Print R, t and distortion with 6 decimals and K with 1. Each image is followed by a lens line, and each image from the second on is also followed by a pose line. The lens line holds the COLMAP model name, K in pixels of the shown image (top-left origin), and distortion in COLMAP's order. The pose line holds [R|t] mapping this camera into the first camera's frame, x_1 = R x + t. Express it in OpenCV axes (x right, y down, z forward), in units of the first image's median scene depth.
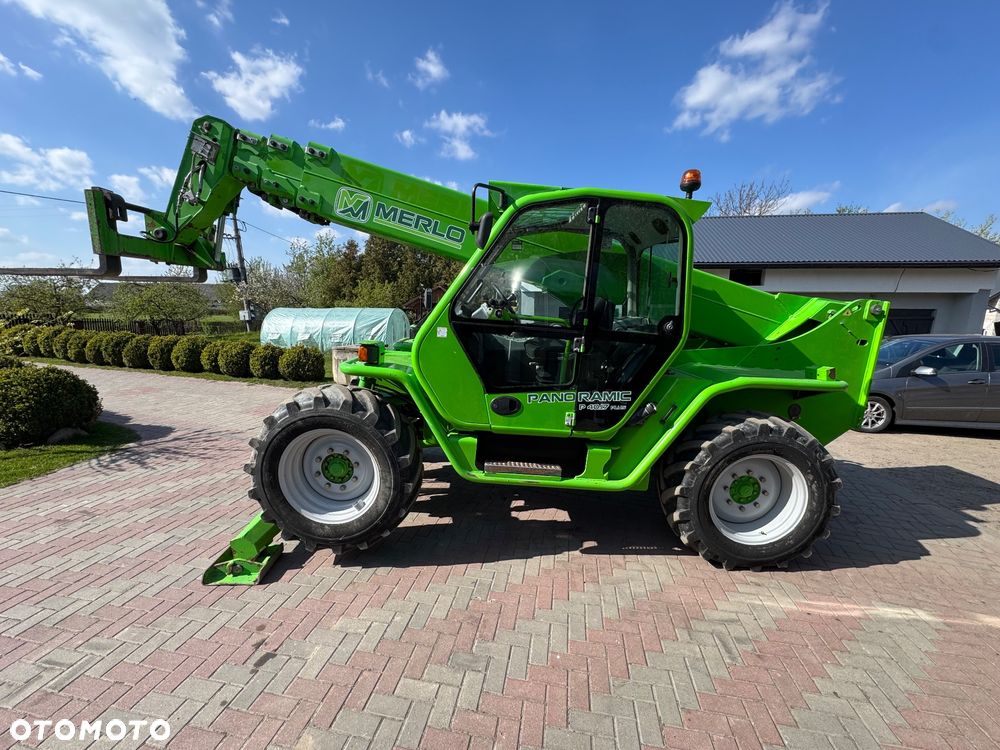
lens RADIAL K [[408.7, 0, 498.8], [0, 408.7, 376.5], [0, 0, 1]] dist [-0.002529, 0.000019]
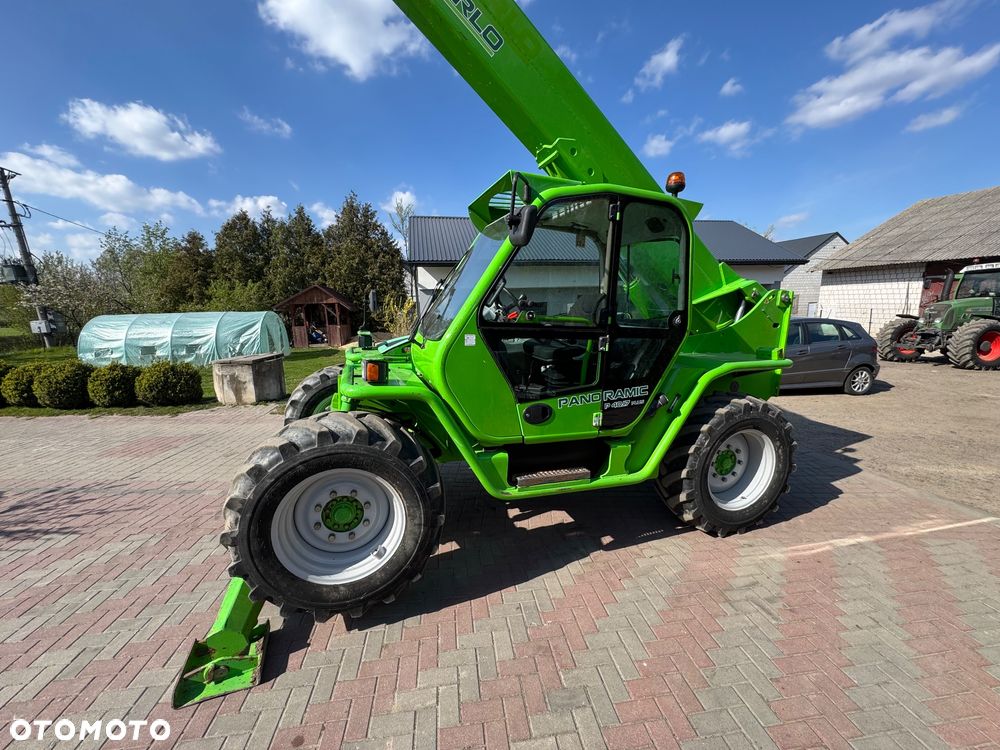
lens RADIAL K [[402.6, 0, 501.2], [0, 402.6, 373.3], [0, 0, 1]] dist [-0.002879, -0.000200]
pose [[0.949384, -0.082282, 0.303149, -0.284240], [0.081085, 0.996570, 0.016556, -0.036028], [-0.303471, 0.008863, 0.952799, 0.123022]]
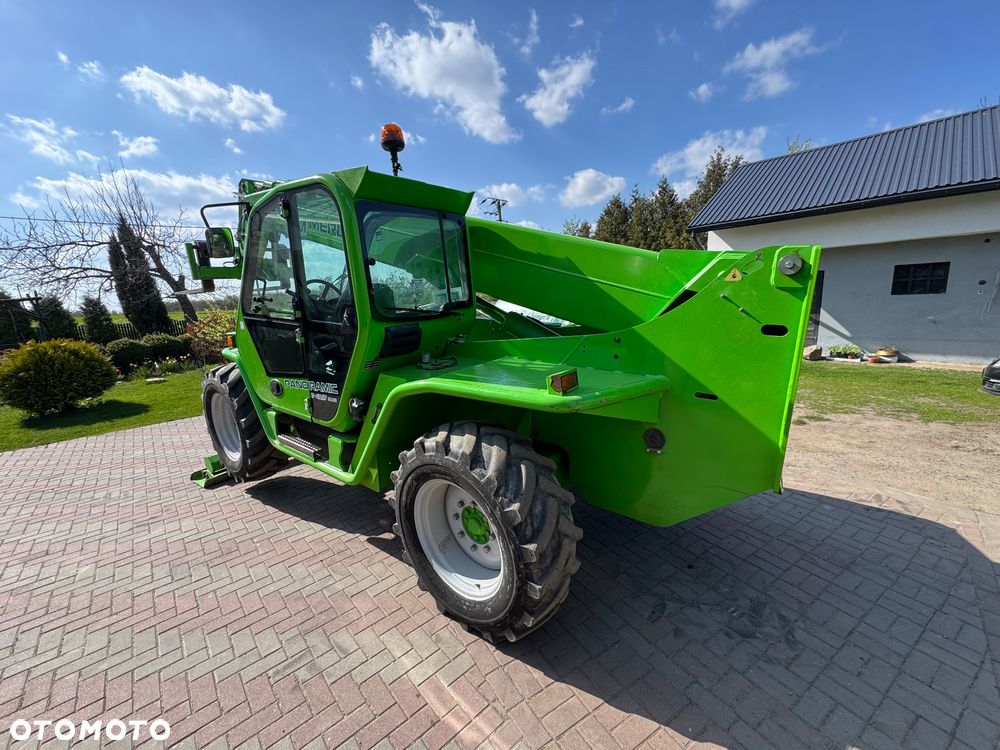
lens RADIAL K [[405.8, 0, 497.7], [0, 405.8, 372.7], [0, 0, 1]] dist [-0.019279, 0.008190]
pose [[0.783448, 0.064483, -0.618103, 1.033087], [-0.035671, 0.997629, 0.058862, -0.052837], [0.620433, -0.024067, 0.783890, 0.415320]]
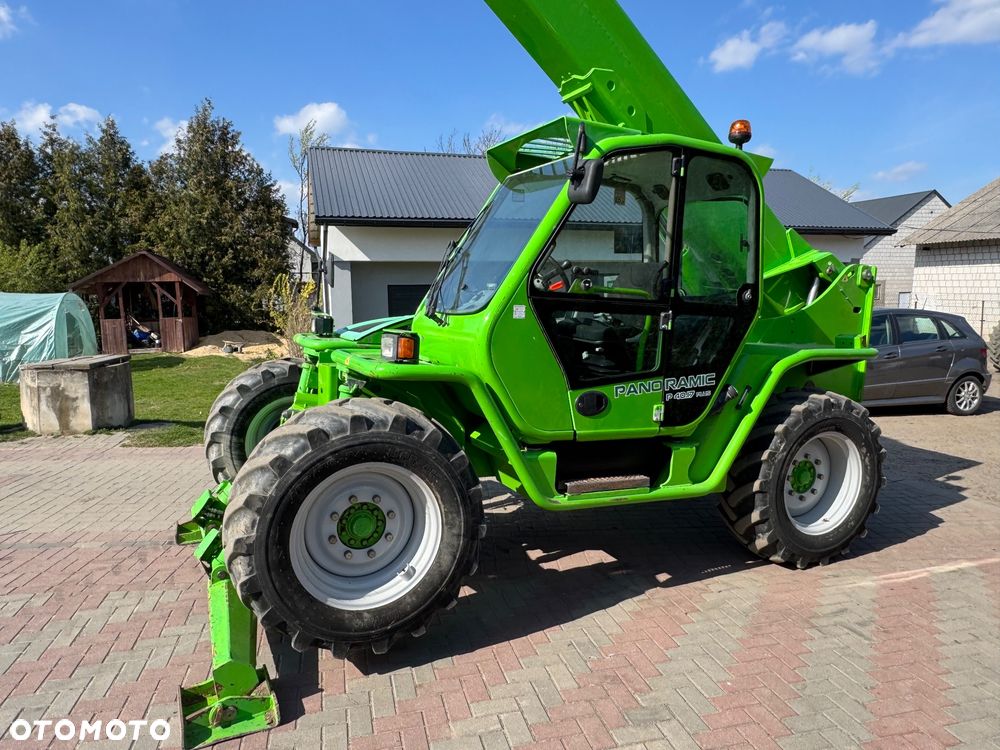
lens RADIAL K [[663.1, 0, 500.7], [0, 663.1, 373.3], [0, 0, 1]] dist [-0.004095, -0.000303]
pose [[0.911208, -0.068579, 0.406198, -0.549241], [0.084008, 0.996259, -0.020253, 0.021927], [-0.403290, 0.052579, 0.913561, -0.069911]]
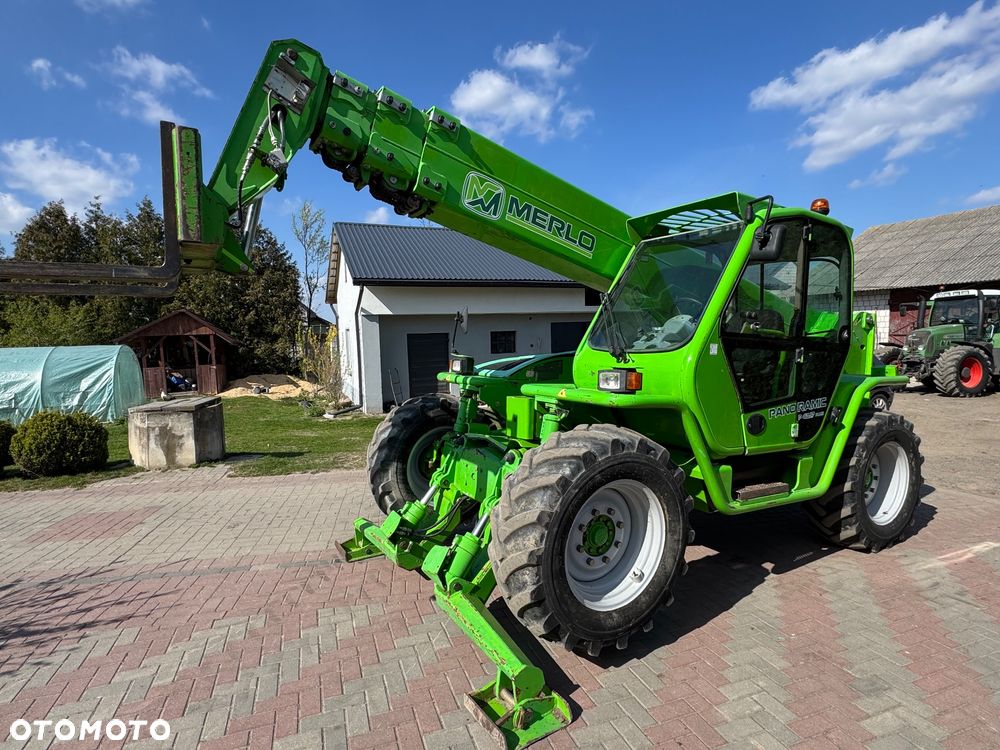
lens RADIAL K [[531.7, 0, 497.3], [0, 531.7, 376.9], [0, 0, 1]] dist [-0.002732, -0.000663]
pose [[0.866435, -0.070410, 0.494300, -0.928367], [0.115298, 0.991464, -0.060871, -0.025686], [-0.485794, 0.109732, 0.867158, 0.184100]]
